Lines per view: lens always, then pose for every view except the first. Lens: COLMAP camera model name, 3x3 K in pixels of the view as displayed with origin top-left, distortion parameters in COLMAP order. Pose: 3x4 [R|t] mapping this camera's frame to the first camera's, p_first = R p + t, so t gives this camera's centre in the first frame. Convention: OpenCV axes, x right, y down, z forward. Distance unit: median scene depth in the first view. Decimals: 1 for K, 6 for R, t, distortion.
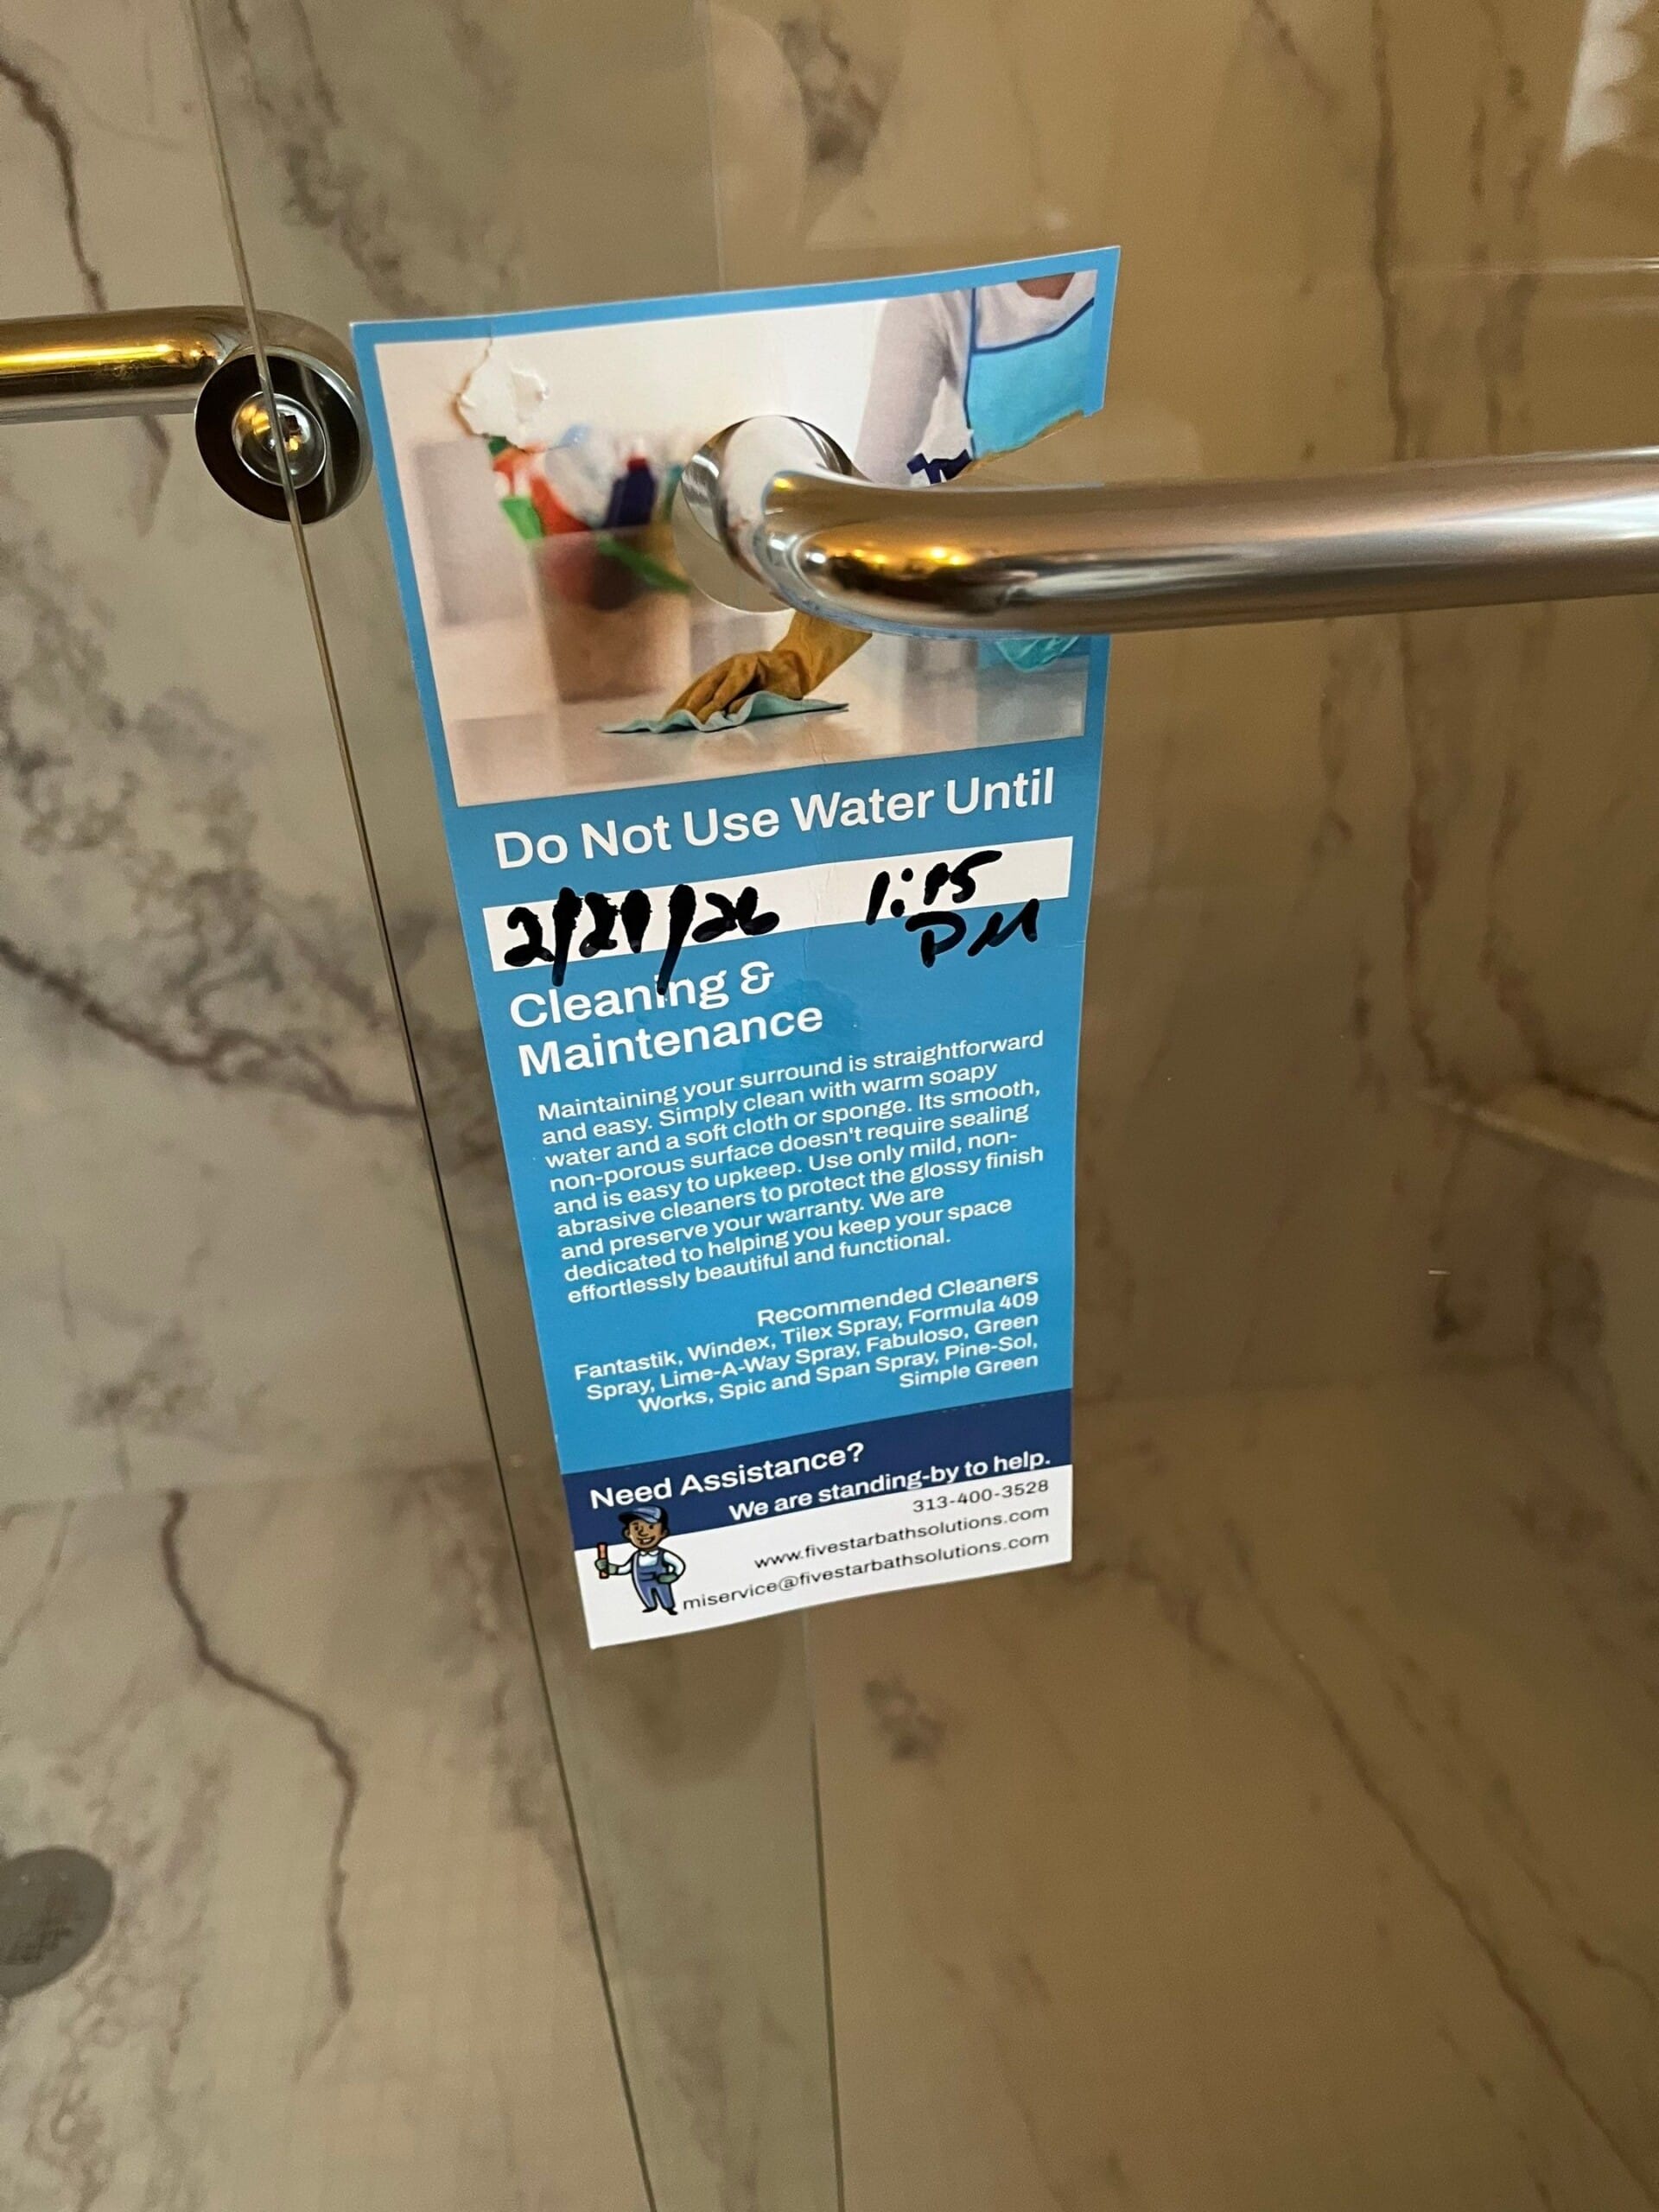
lens RADIAL K [[1727.1, 0, 830.7], [0, 1727.1, 1107.2], [0, 0, 1]] dist [0.005785, -0.016501]
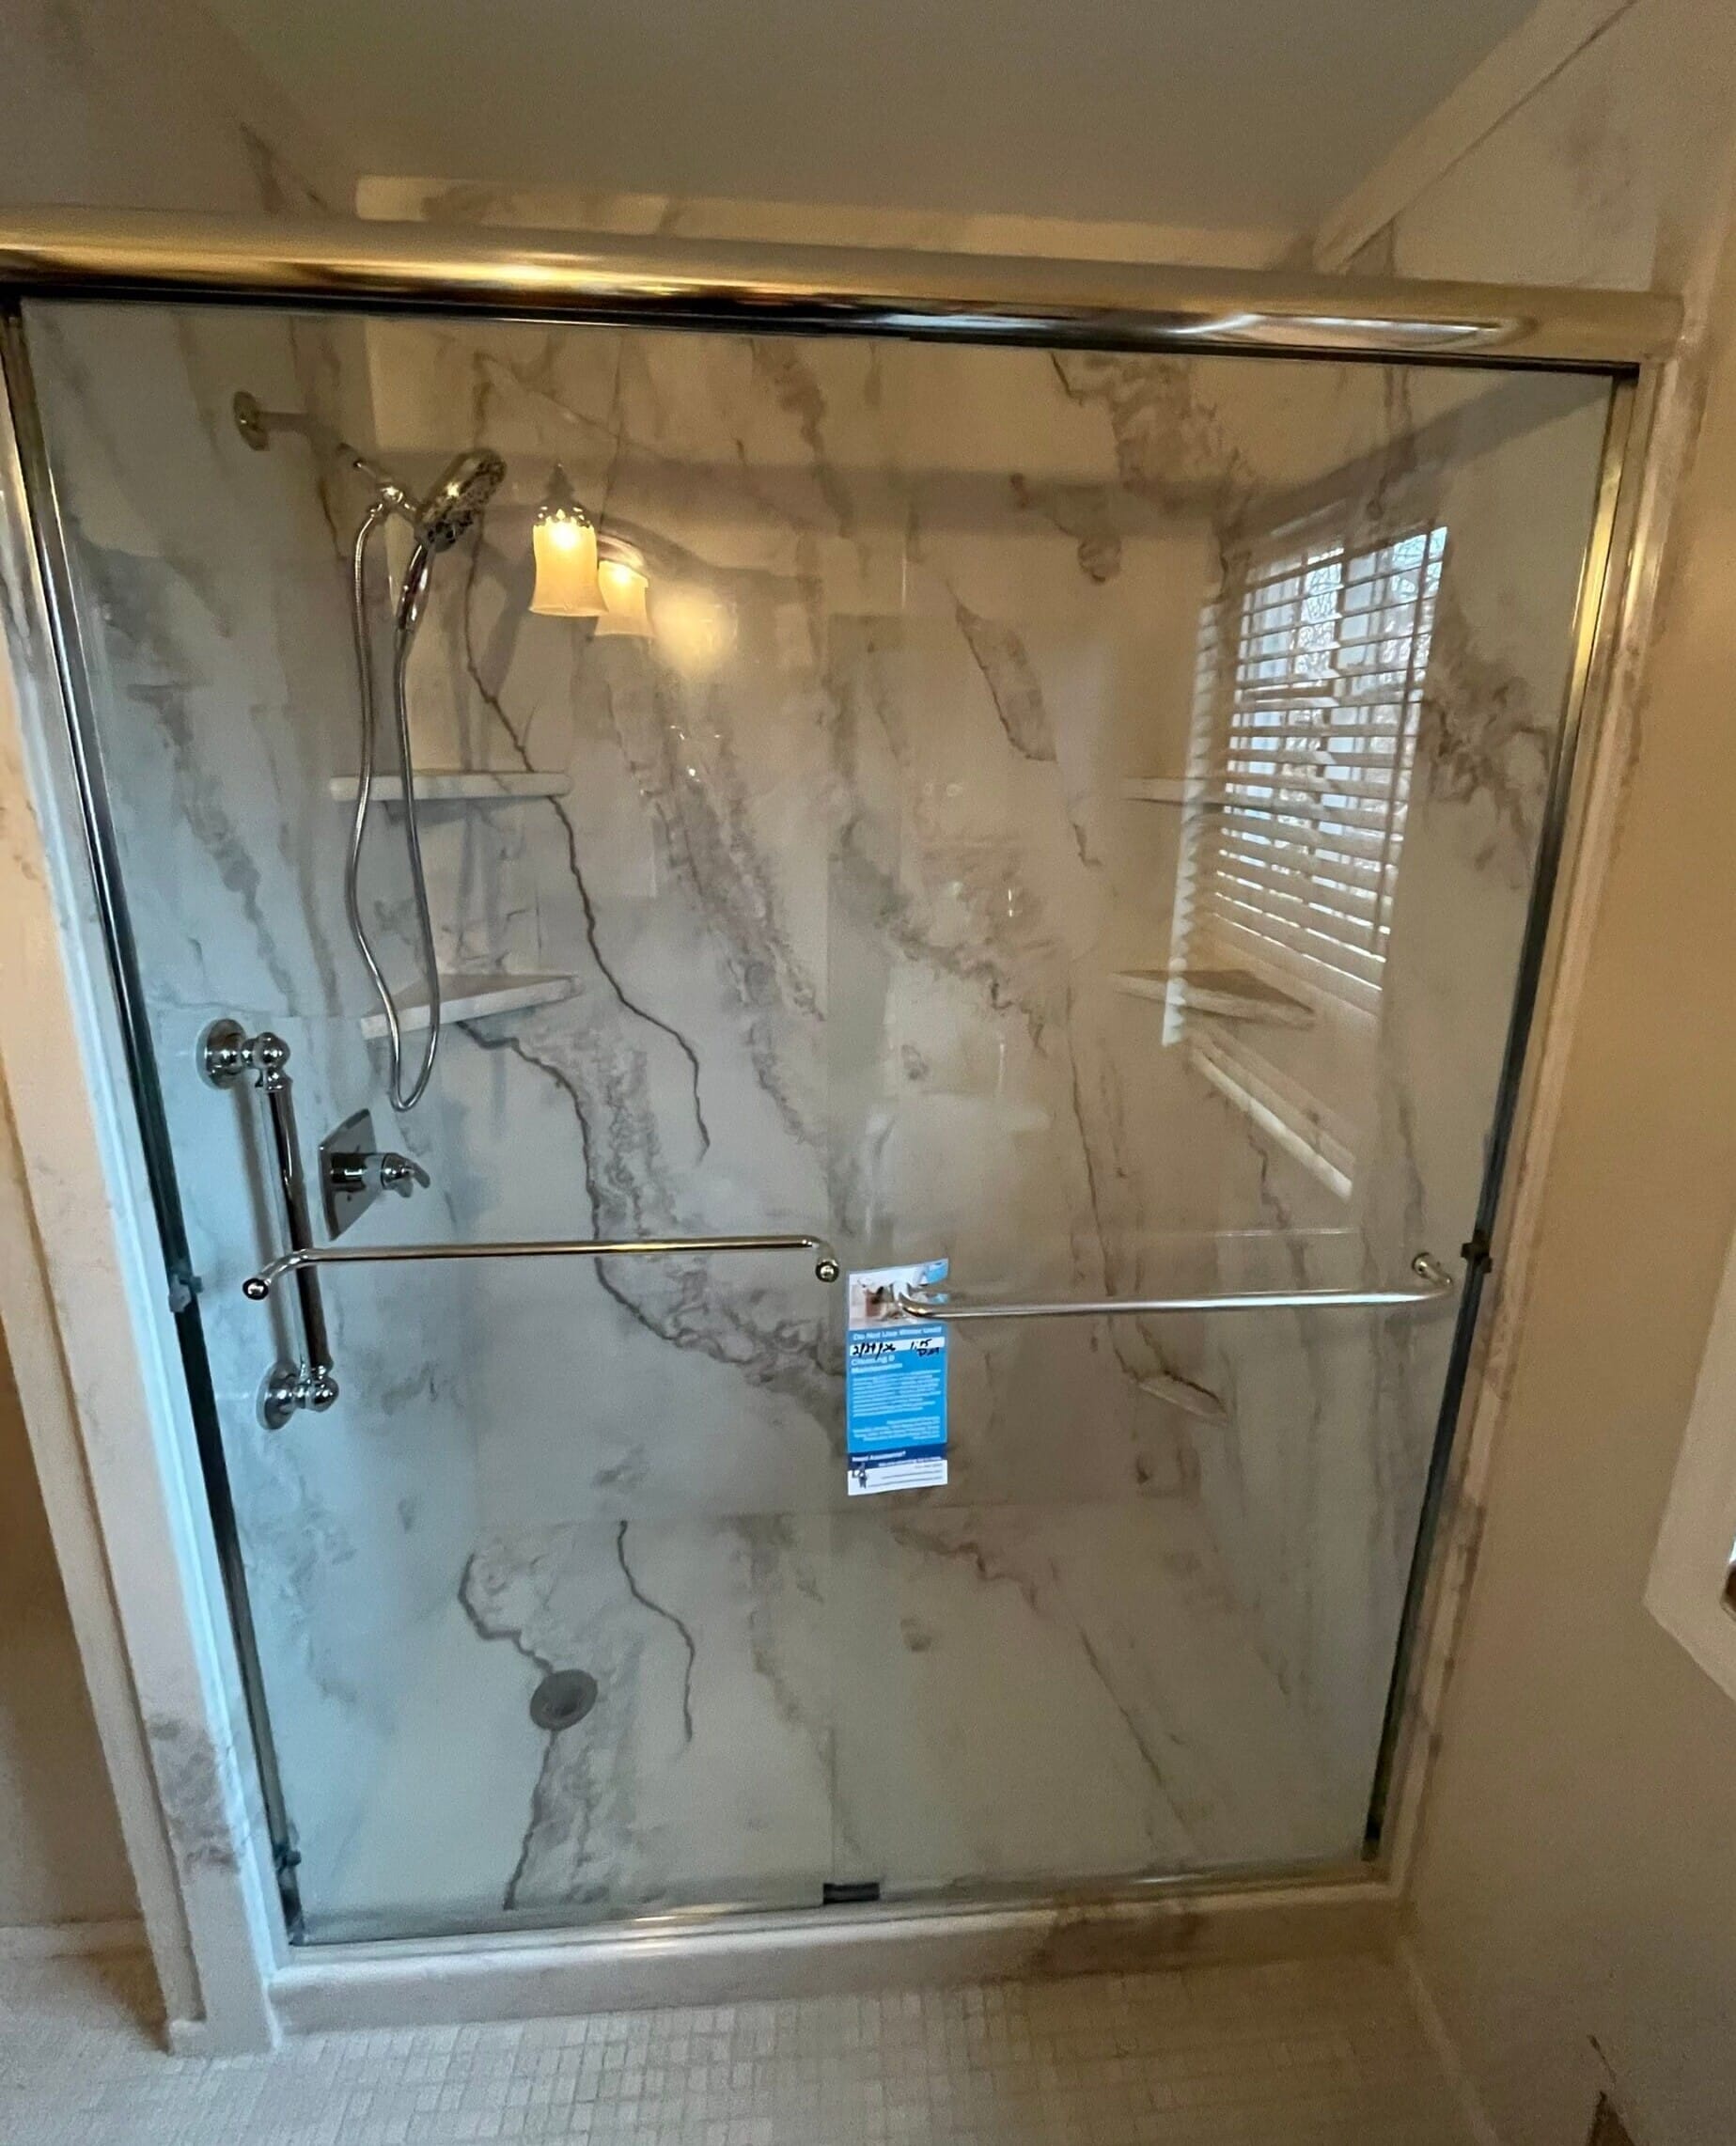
lens RADIAL K [[954.8, 0, 894.2], [0, 954.8, 977.5], [0, 0, 1]] dist [-0.009049, 0.000503]
pose [[0.998594, 0.049477, -0.019043, -0.009559], [-0.053013, 0.928414, -0.367746, -0.022351], [-0.000515, 0.368239, 0.929731, -0.683116]]
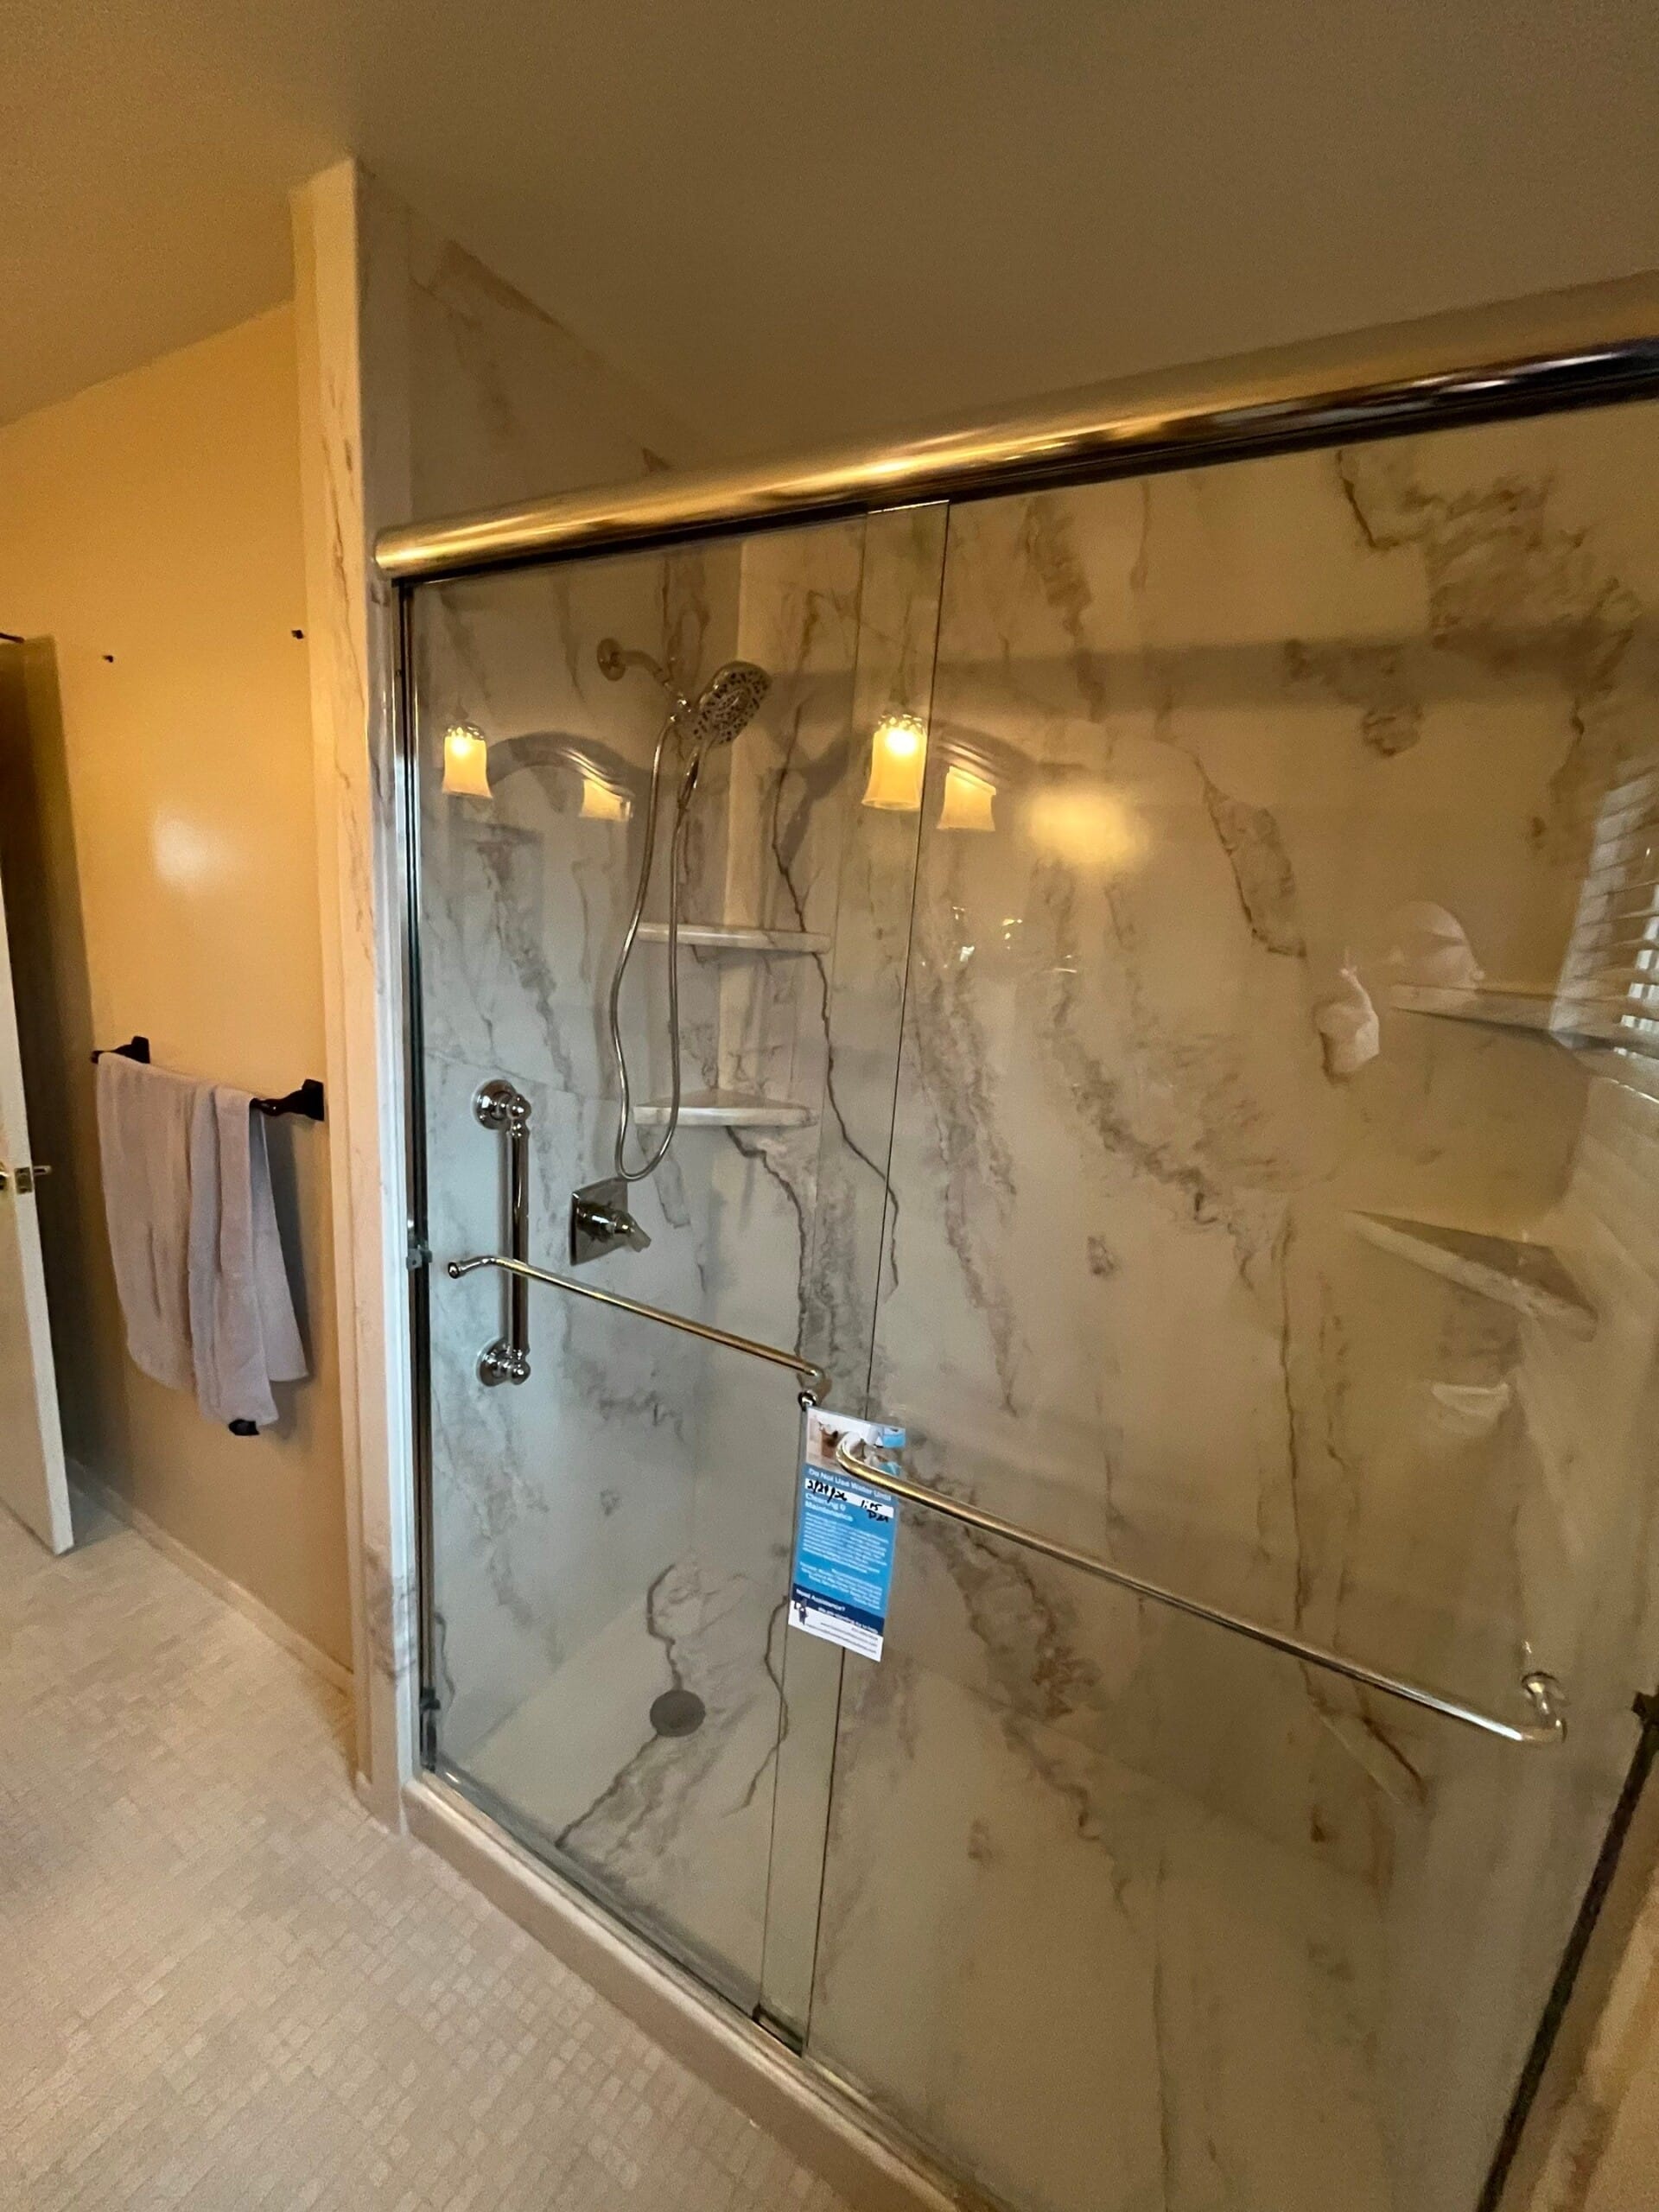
lens RADIAL K [[878.7, 0, 828.6], [0, 878.7, 1103.9], [0, 0, 1]] dist [-0.007938, -0.000615]
pose [[0.813979, 0.209736, -0.541710, 0.338433], [-0.414214, 0.863372, -0.288126, -0.102652], [0.407266, 0.458912, 0.789642, -0.553443]]
